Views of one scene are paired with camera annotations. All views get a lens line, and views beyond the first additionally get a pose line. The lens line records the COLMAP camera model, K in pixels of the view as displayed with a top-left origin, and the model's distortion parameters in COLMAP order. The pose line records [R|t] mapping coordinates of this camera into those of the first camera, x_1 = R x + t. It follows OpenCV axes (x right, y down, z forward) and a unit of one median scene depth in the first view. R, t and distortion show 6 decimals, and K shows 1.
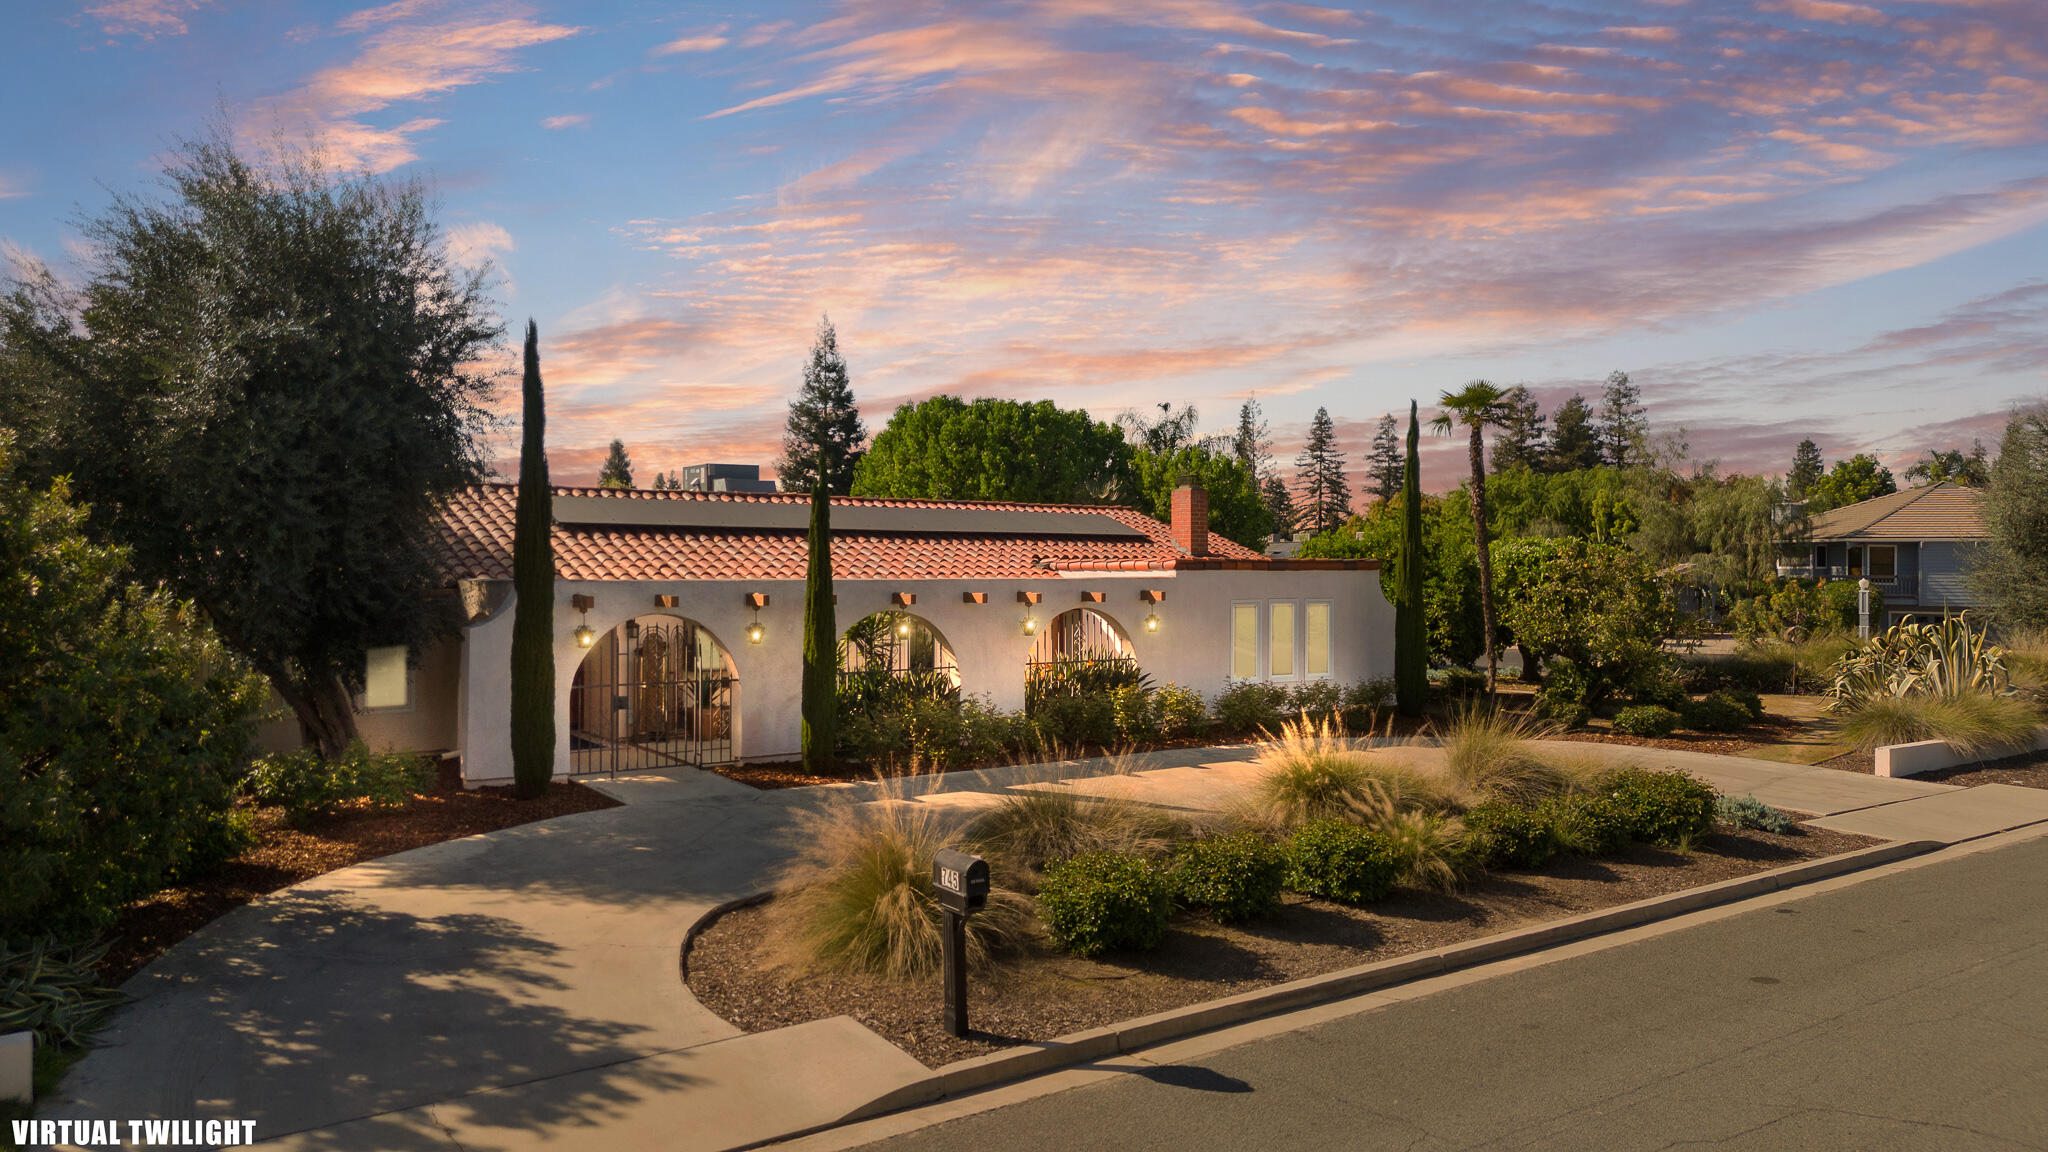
lens RADIAL K [[1445.5, 0, 1024.0], [0, 1445.5, 576.0], [0, 0, 1]] dist [0.041960, 0.000139]
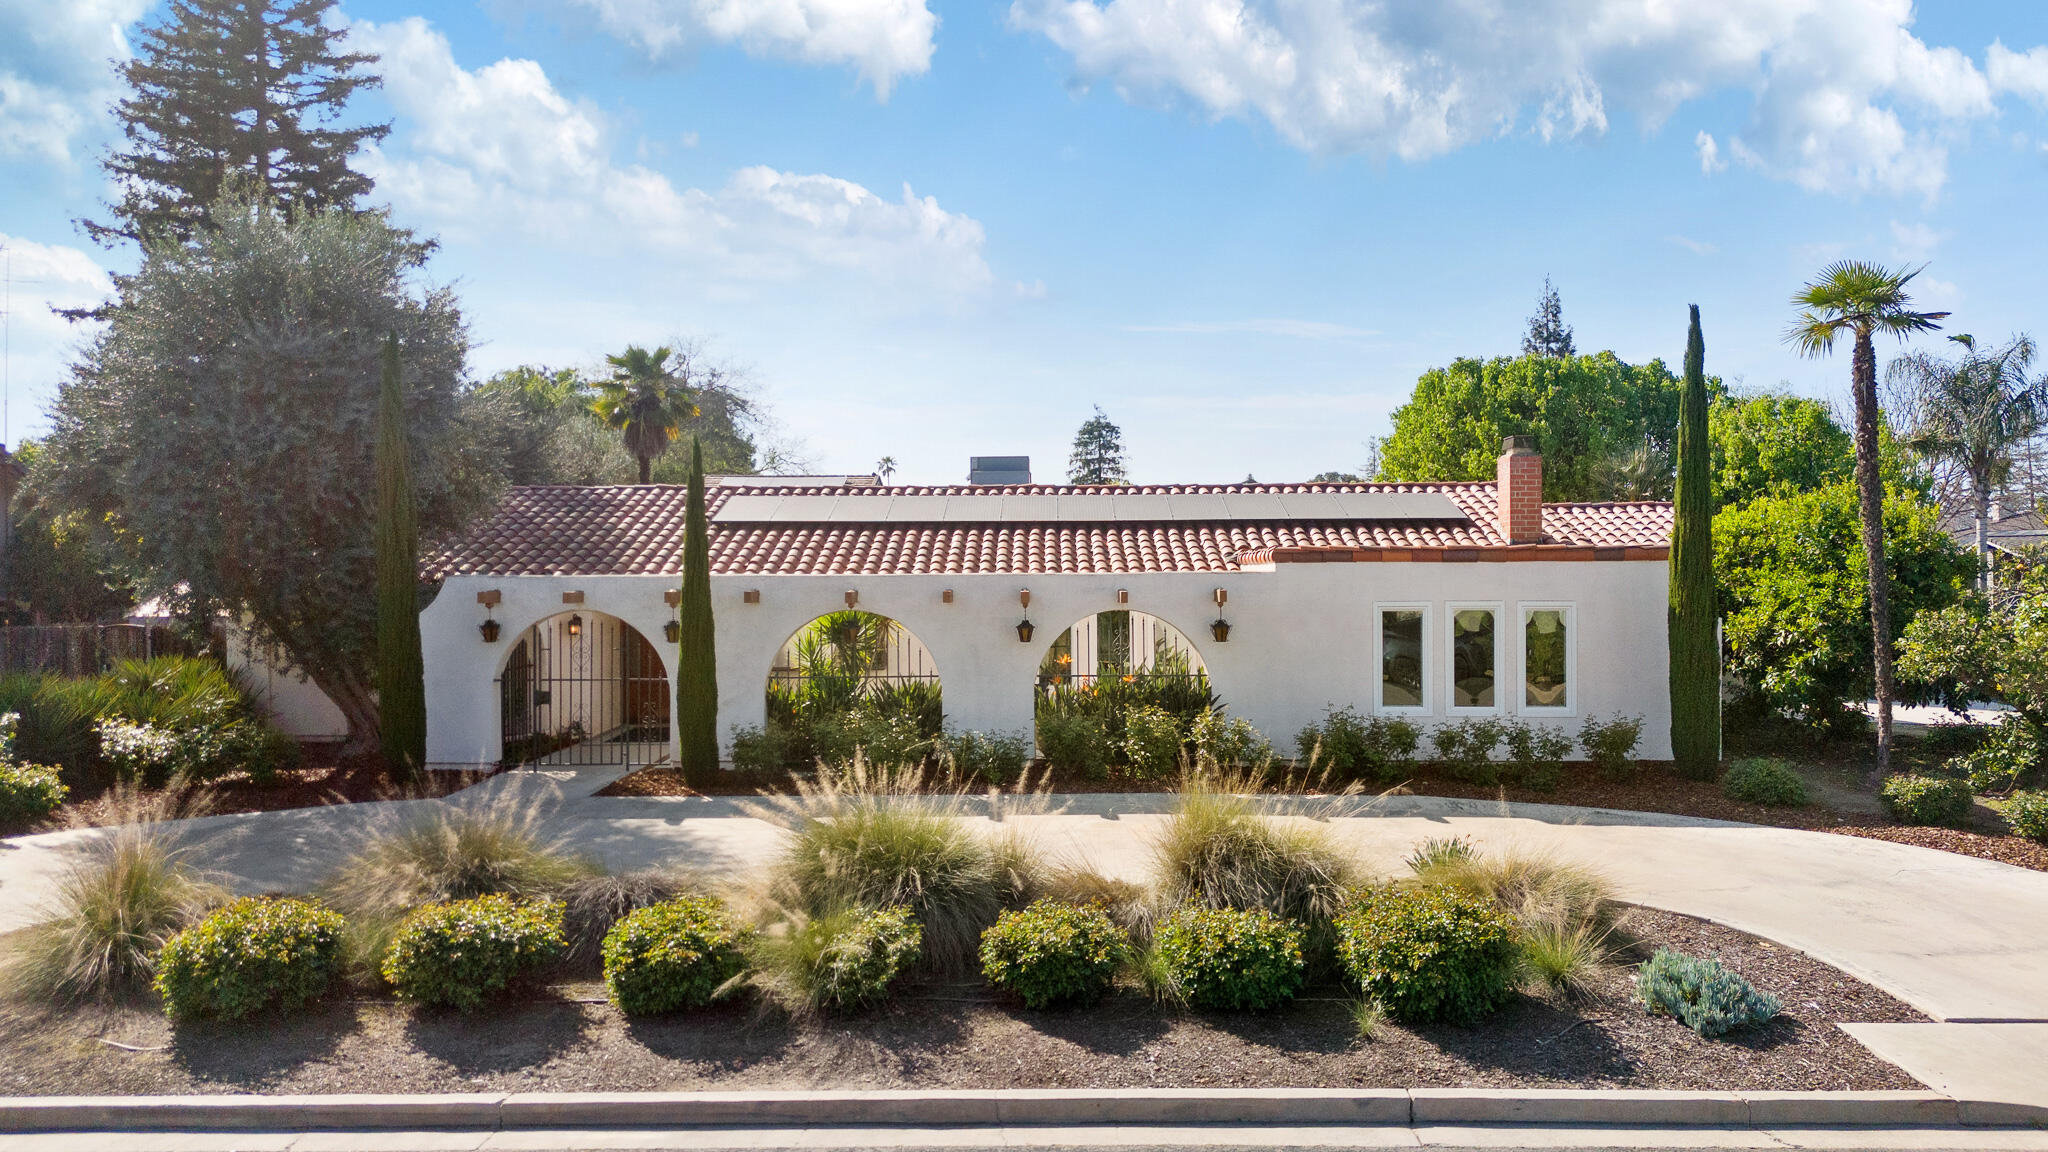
lens RADIAL K [[1445.5, 0, 1024.0], [0, 1445.5, 576.0], [0, 0, 1]] dist [0.041960, 0.000139]
pose [[0.798945, -0.003392, -0.601395, 0.385552], [0.004655, 0.999989, 0.000545, 0.002023], [0.601386, -0.003235, 0.798952, 0.245018]]
